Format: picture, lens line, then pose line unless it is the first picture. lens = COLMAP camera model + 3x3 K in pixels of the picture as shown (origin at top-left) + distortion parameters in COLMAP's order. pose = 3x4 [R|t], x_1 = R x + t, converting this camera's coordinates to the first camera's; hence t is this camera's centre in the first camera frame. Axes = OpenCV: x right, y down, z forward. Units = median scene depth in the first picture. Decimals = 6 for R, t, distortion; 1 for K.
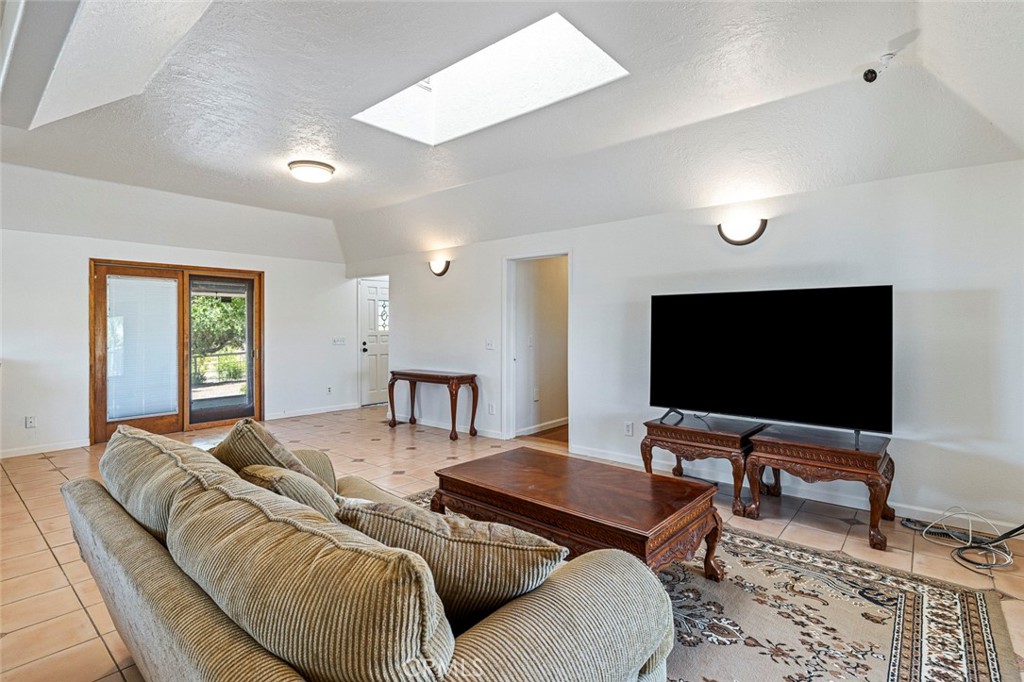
lens RADIAL K [[499.0, 0, 511.8], [0, 499.0, 327.9], [0, 0, 1]] dist [0.000876, 0.001185]
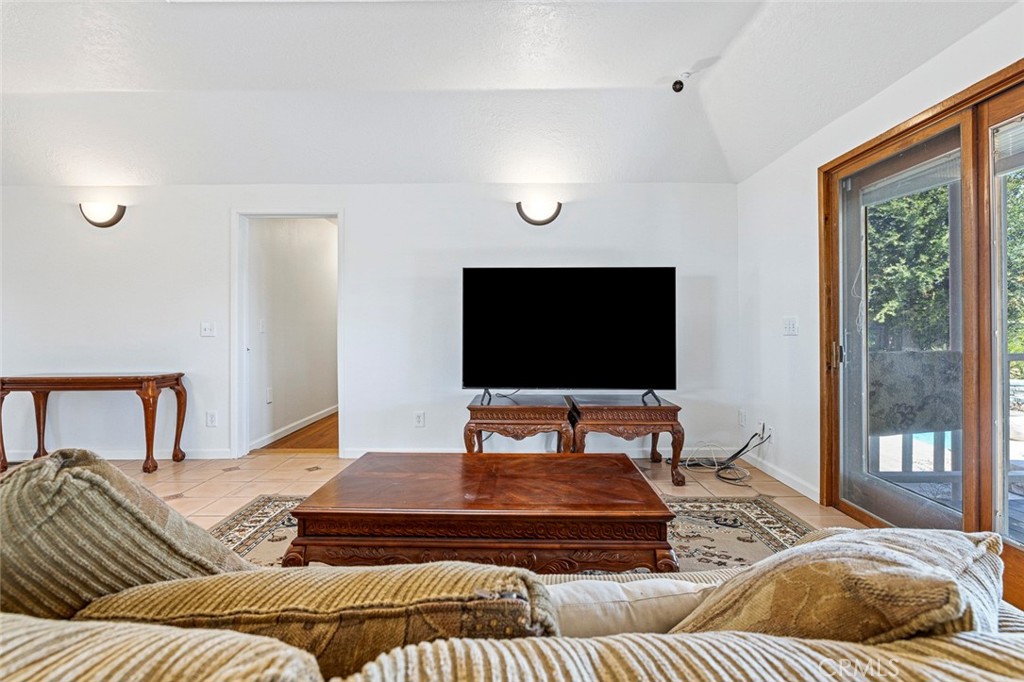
lens RADIAL K [[488.2, 0, 514.8], [0, 488.2, 330.6], [0, 0, 1]] dist [-0.004026, -0.000065]
pose [[0.763716, -0.004895, 0.645534, -0.237705], [0.002719, 0.999987, 0.004366, 0.048915], [-0.645546, -0.001579, 0.763719, 0.271049]]
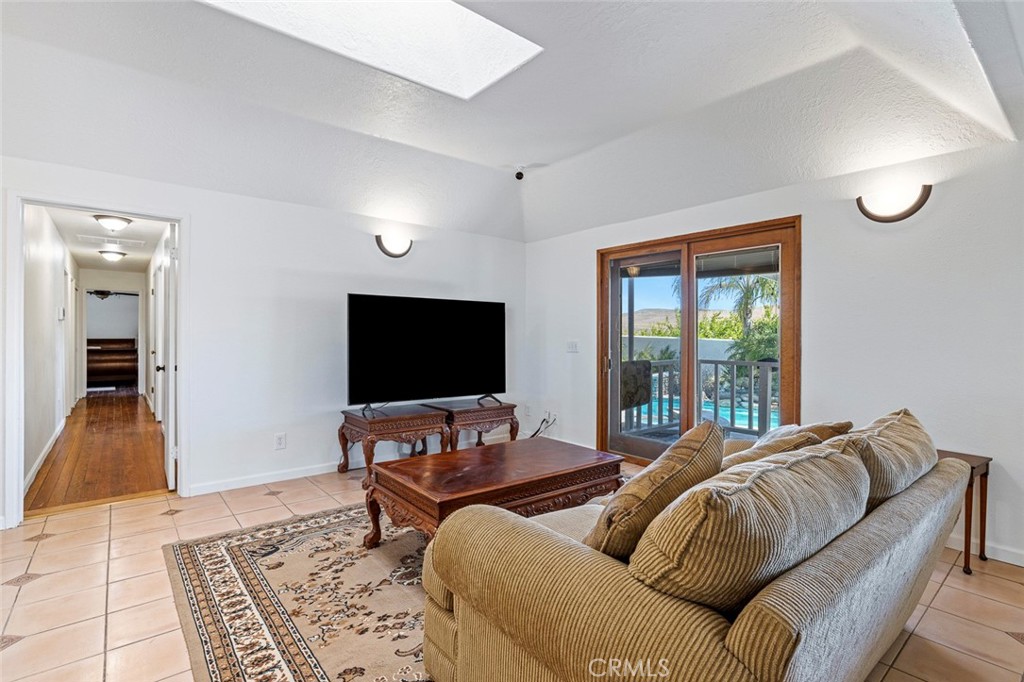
lens RADIAL K [[483.1, 0, 512.6], [0, 483.1, 337.6], [0, 0, 1]] dist [-0.008092, -0.000255]
pose [[0.177906, -0.001208, 0.984047, -0.632723], [-0.003293, 0.999993, 0.001823, 0.020865], [-0.984042, -0.003564, 0.177901, 0.540917]]
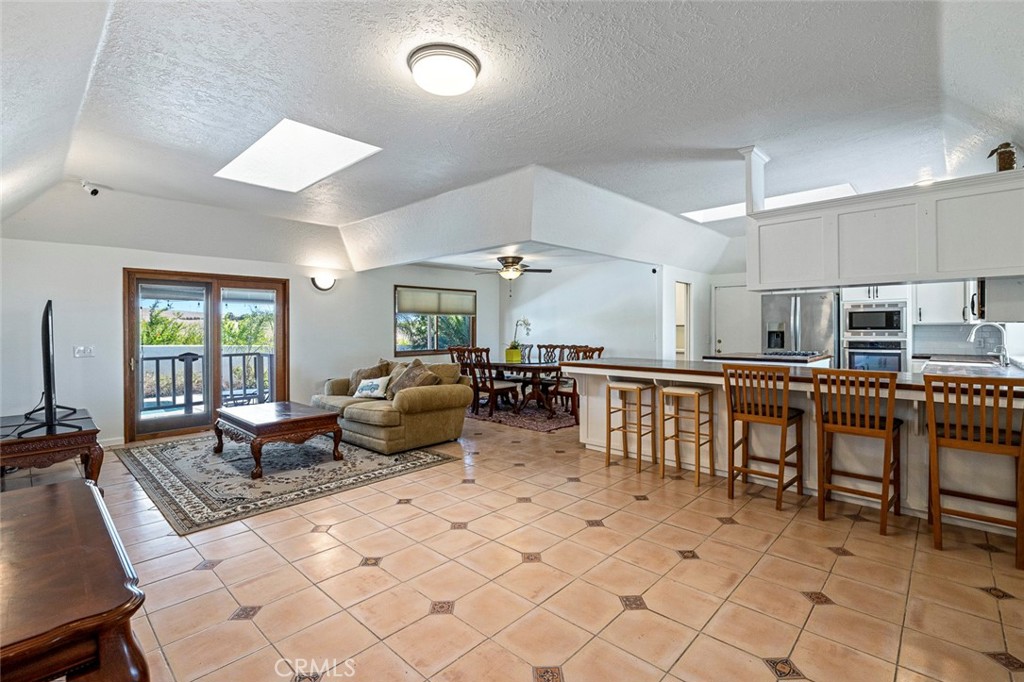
lens RADIAL K [[463.9, 0, 516.8], [0, 463.9, 330.1], [0, 0, 1]] dist [-0.008363, -0.000073]
pose [[-0.998706, 0.010643, 0.049737, -0.625152], [0.010774, 0.999939, 0.002369, -0.004564], [-0.049709, 0.002902, -0.998760, 1.878443]]
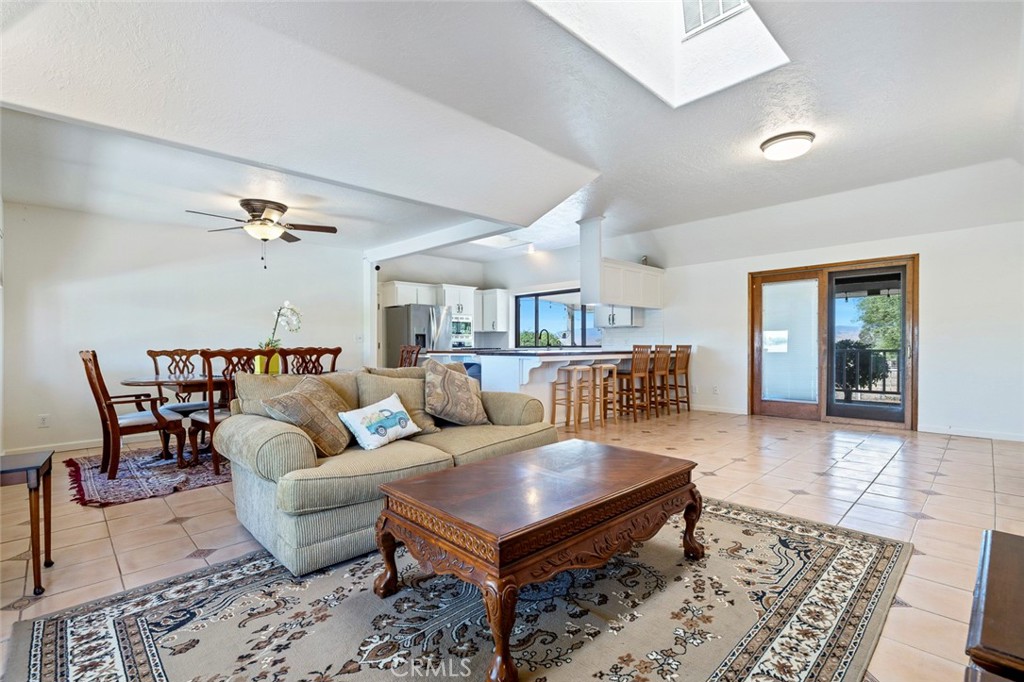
lens RADIAL K [[468.2, 0, 512.0], [0, 468.2, 341.0], [0, 0, 1]] dist [-0.009733, -0.000427]
pose [[-0.098765, -0.003126, -0.995106, 0.616745], [0.003655, 0.999987, -0.003504, 0.058672], [0.995104, -0.003984, -0.098753, 0.698480]]
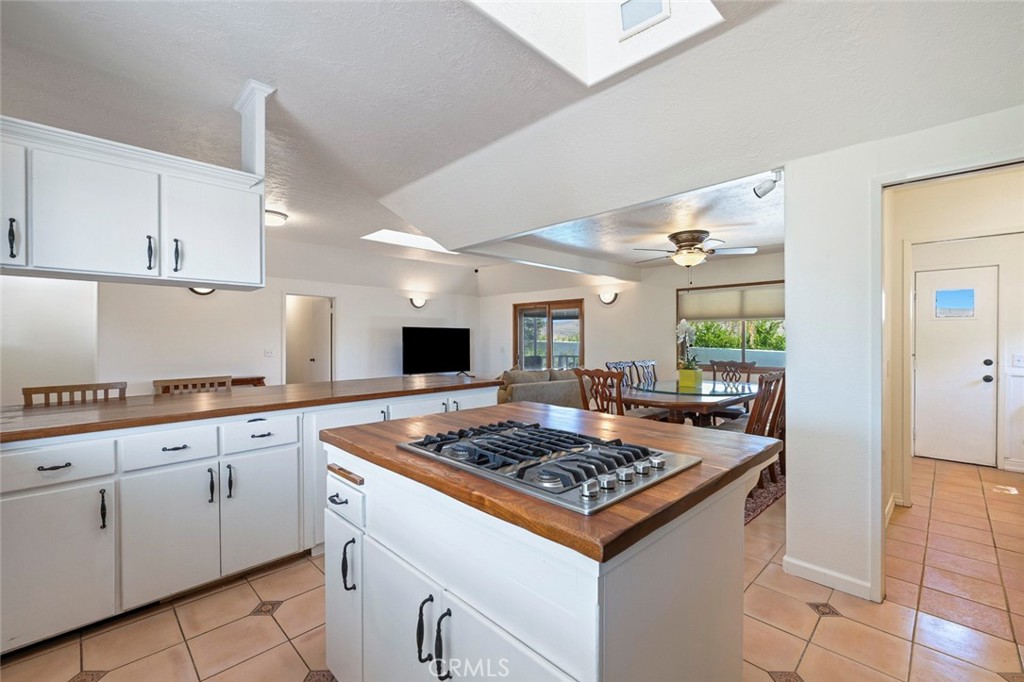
lens RADIAL K [[430.8, 0, 513.7], [0, 430.8, 335.8], [0, 0, 1]] dist [-0.001766, 0.000026]
pose [[0.082941, 0.012134, 0.996481, -1.741651], [-0.000359, 0.999926, -0.012146, 0.001207], [-0.996554, 0.000649, 0.082939, 0.346540]]
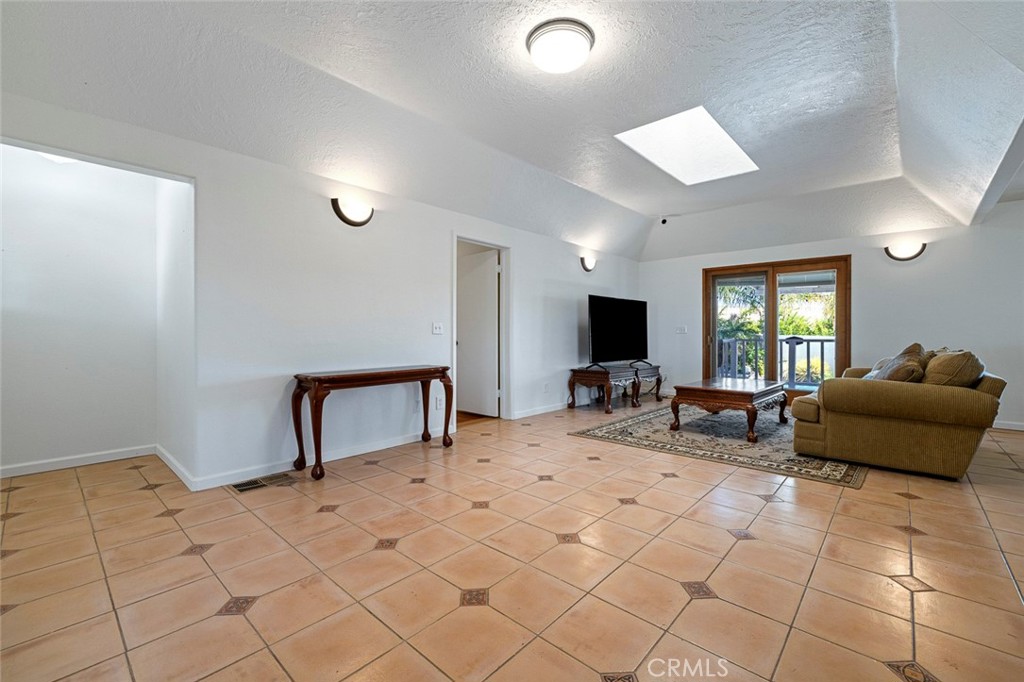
lens RADIAL K [[430.8, 0, 513.7], [0, 430.8, 335.8], [0, 0, 1]] dist [-0.001766, 0.000026]
pose [[0.035653, -0.003488, 0.999358, -1.162102], [0.000306, 0.999994, 0.003480, 0.065427], [-0.999364, 0.000181, 0.035653, 1.258793]]
